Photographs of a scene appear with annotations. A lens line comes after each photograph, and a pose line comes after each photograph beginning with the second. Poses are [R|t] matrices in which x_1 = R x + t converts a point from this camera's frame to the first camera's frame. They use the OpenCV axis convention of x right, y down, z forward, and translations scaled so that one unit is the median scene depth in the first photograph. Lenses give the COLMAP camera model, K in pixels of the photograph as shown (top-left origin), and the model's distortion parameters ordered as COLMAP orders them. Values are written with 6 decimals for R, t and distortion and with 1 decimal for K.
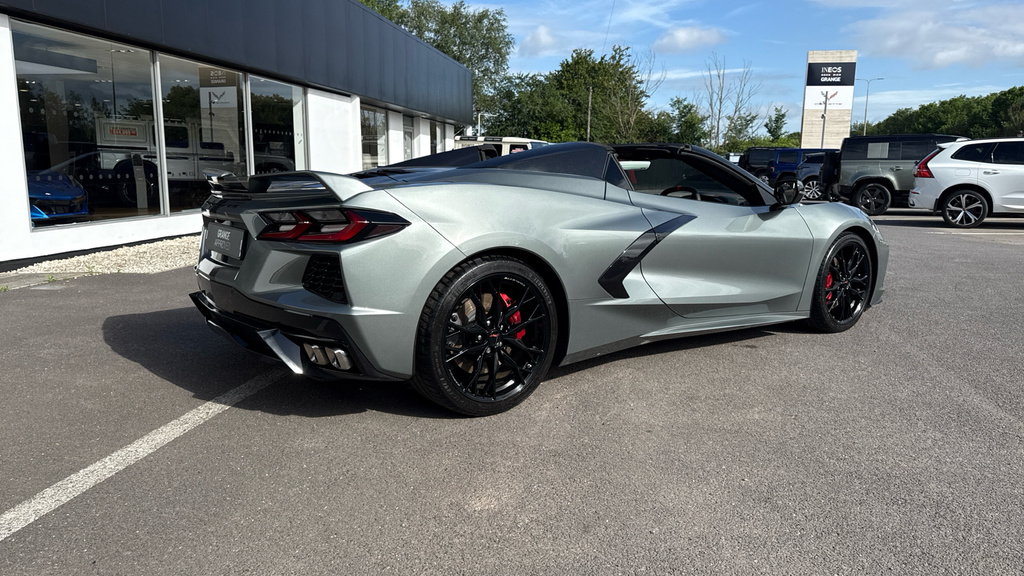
lens RADIAL K [[728.2, 0, 512.0], [0, 728.2, 288.0], [0, 0, 1]] dist [0.047660, -0.065553]
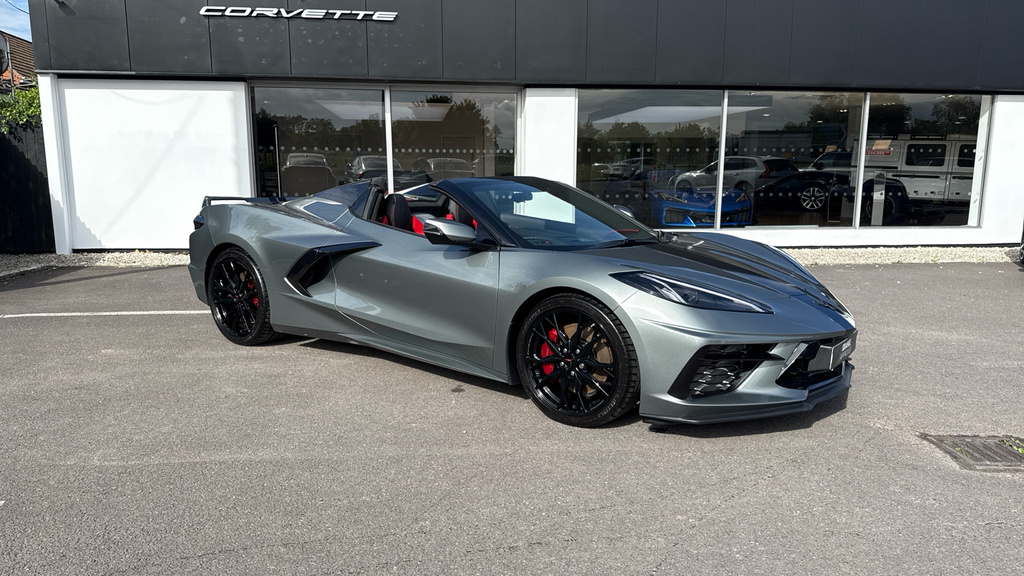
lens RADIAL K [[728.2, 0, 512.0], [0, 728.2, 288.0], [0, 0, 1]] dist [0.047660, -0.065553]
pose [[0.284476, 0.145702, -0.947546, 1.271649], [-0.162473, 0.981413, 0.102131, -0.165029], [0.944815, 0.124897, 0.302861, 0.793529]]
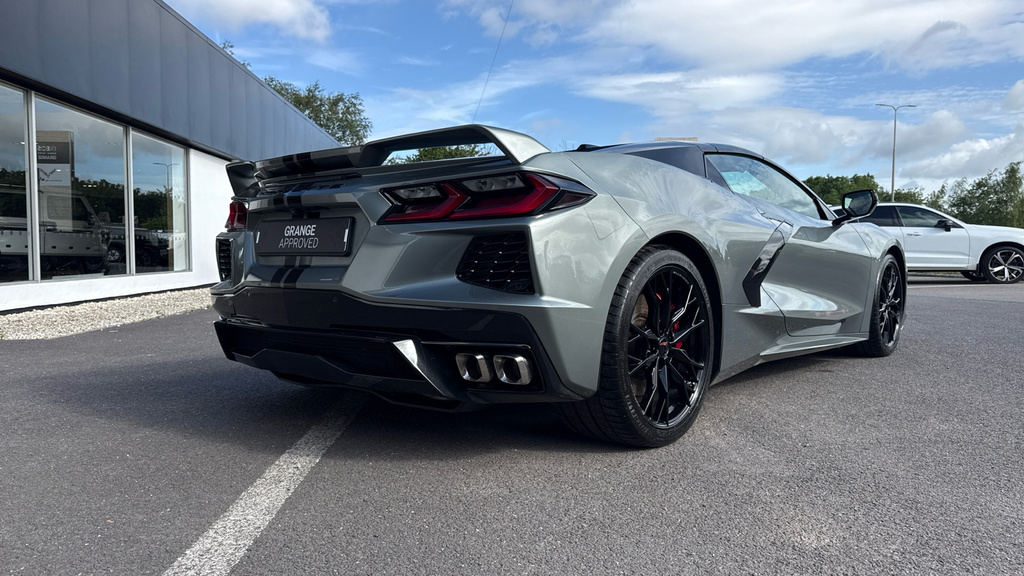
lens RADIAL K [[728.2, 0, 512.0], [0, 728.2, 288.0], [0, 0, 1]] dist [0.047660, -0.065553]
pose [[0.977816, -0.022973, 0.208201, -0.263135], [0.047100, 0.992628, -0.111679, 0.063519], [-0.204101, 0.119008, 0.971689, 0.176975]]
